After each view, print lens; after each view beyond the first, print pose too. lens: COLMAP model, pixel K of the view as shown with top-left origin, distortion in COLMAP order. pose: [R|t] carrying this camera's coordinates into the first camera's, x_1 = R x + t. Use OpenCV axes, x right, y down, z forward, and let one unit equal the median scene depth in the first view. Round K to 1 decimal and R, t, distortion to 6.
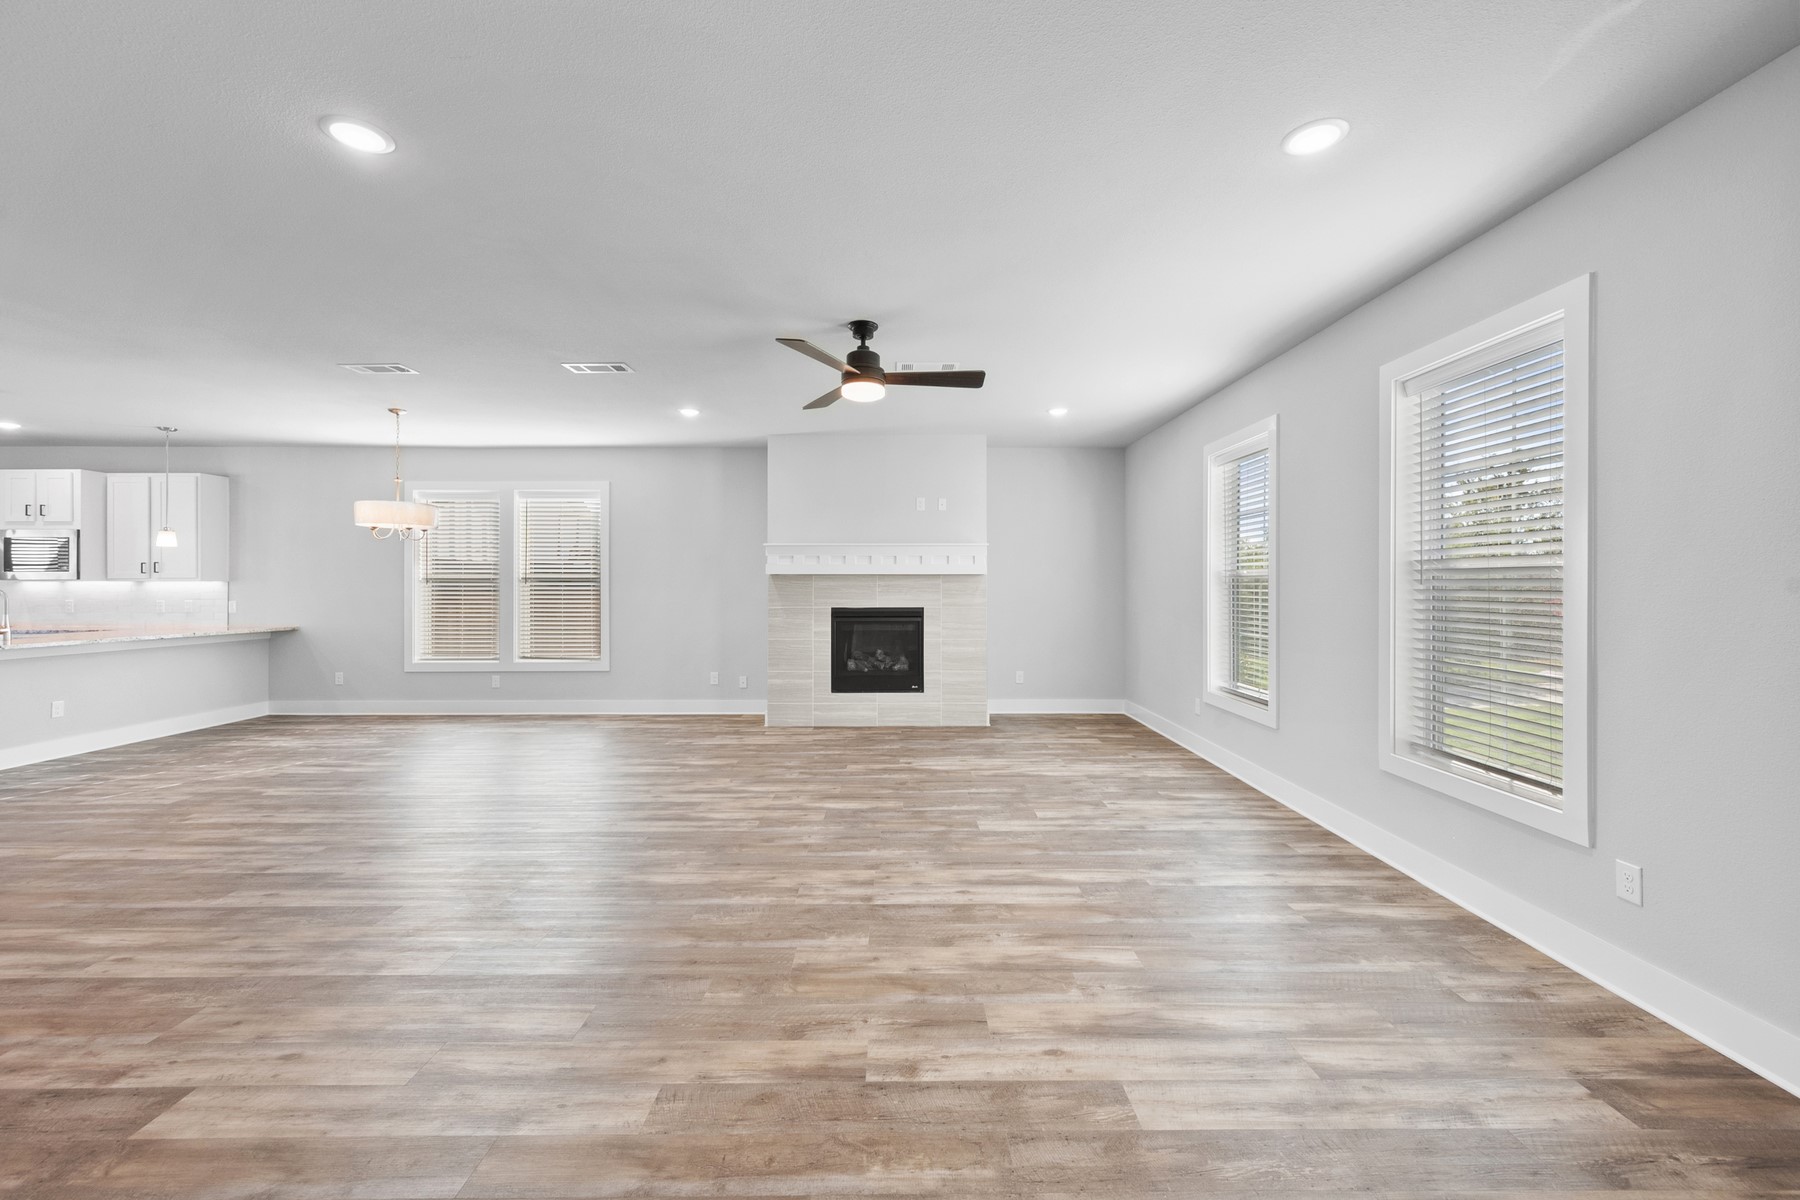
lens RADIAL K [[718.6, 0, 902.1], [0, 718.6, 584.4], [0, 0, 1]] dist [-0.001025, 0.000224]
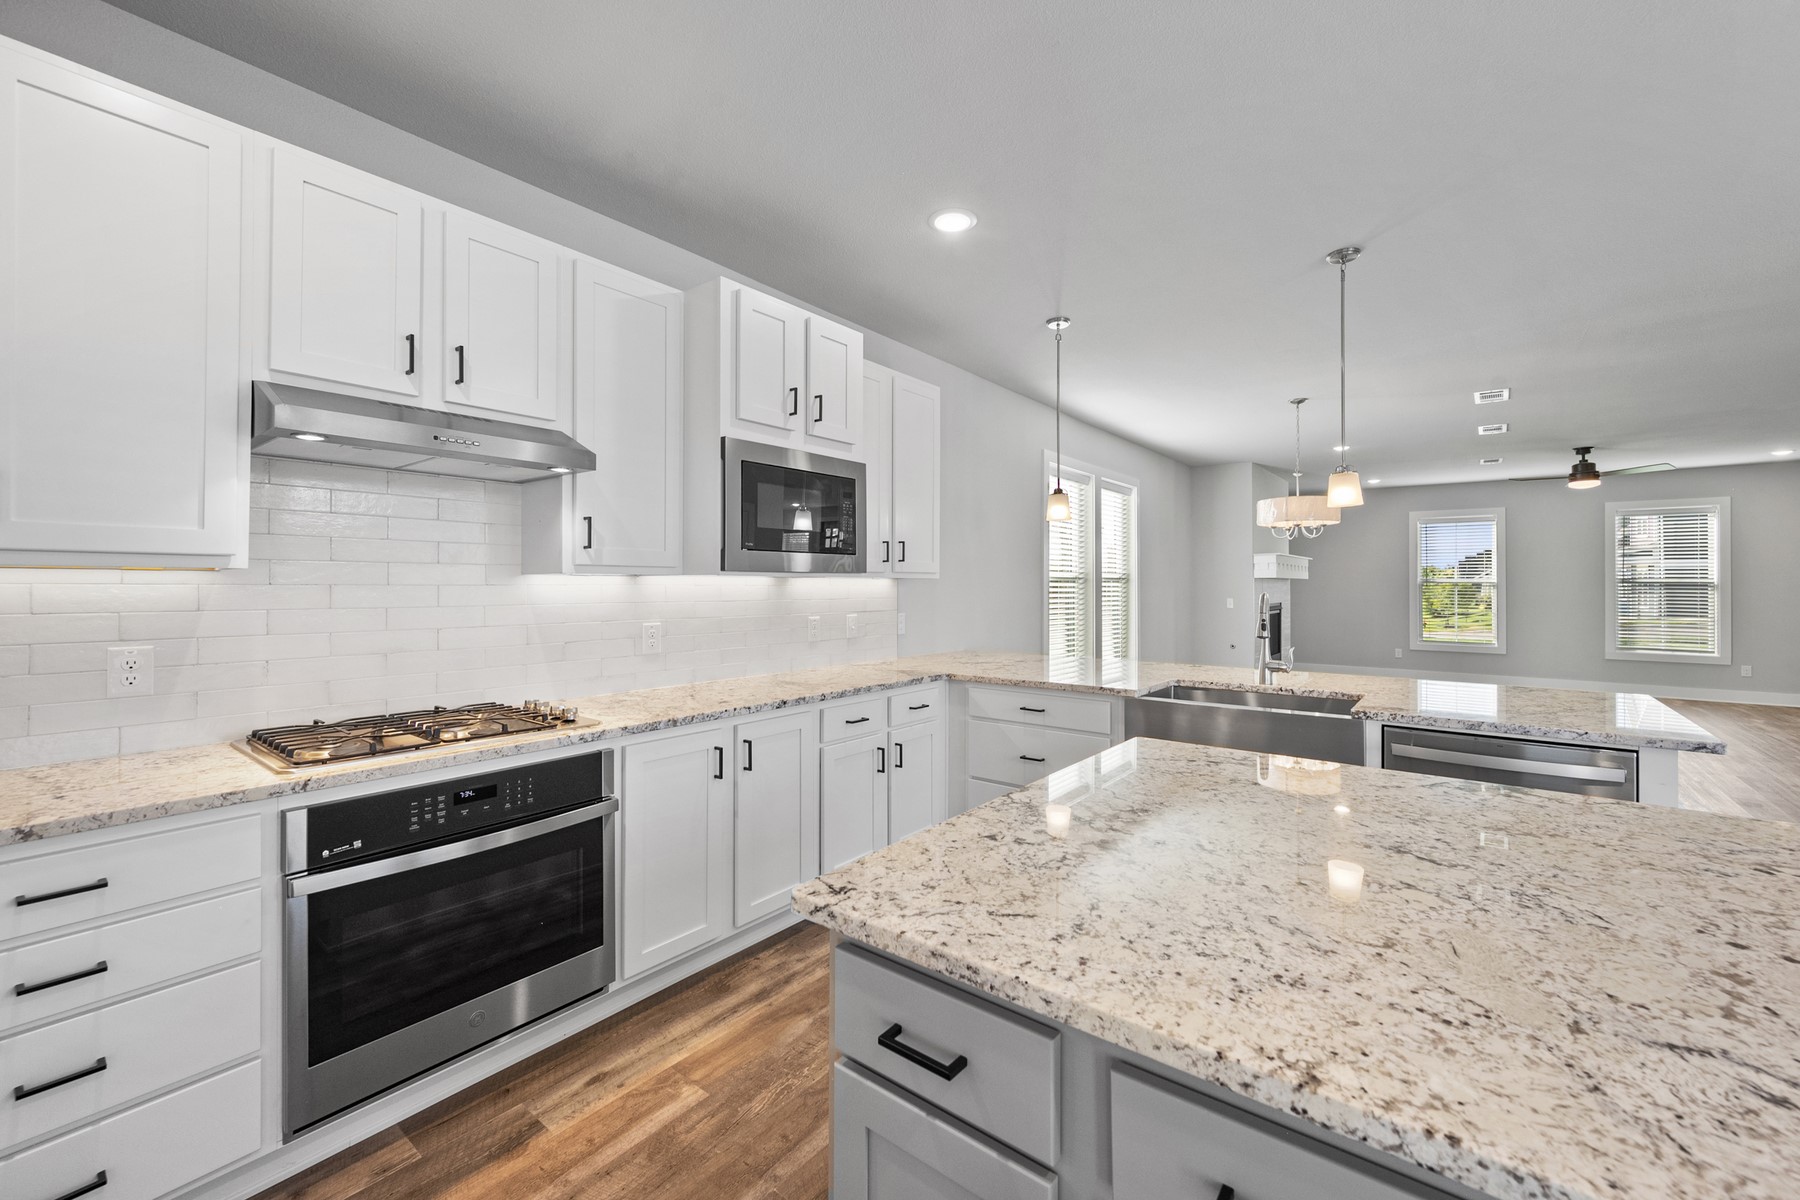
lens RADIAL K [[718.6, 0, 902.1], [0, 718.6, 584.4], [0, 0, 1]] dist [-0.001025, 0.000224]
pose [[0.624332, 0.002438, 0.781155, -1.845196], [-0.006621, 0.999976, 0.002171, -0.000247], [-0.781131, -0.006528, 0.624333, 0.856207]]
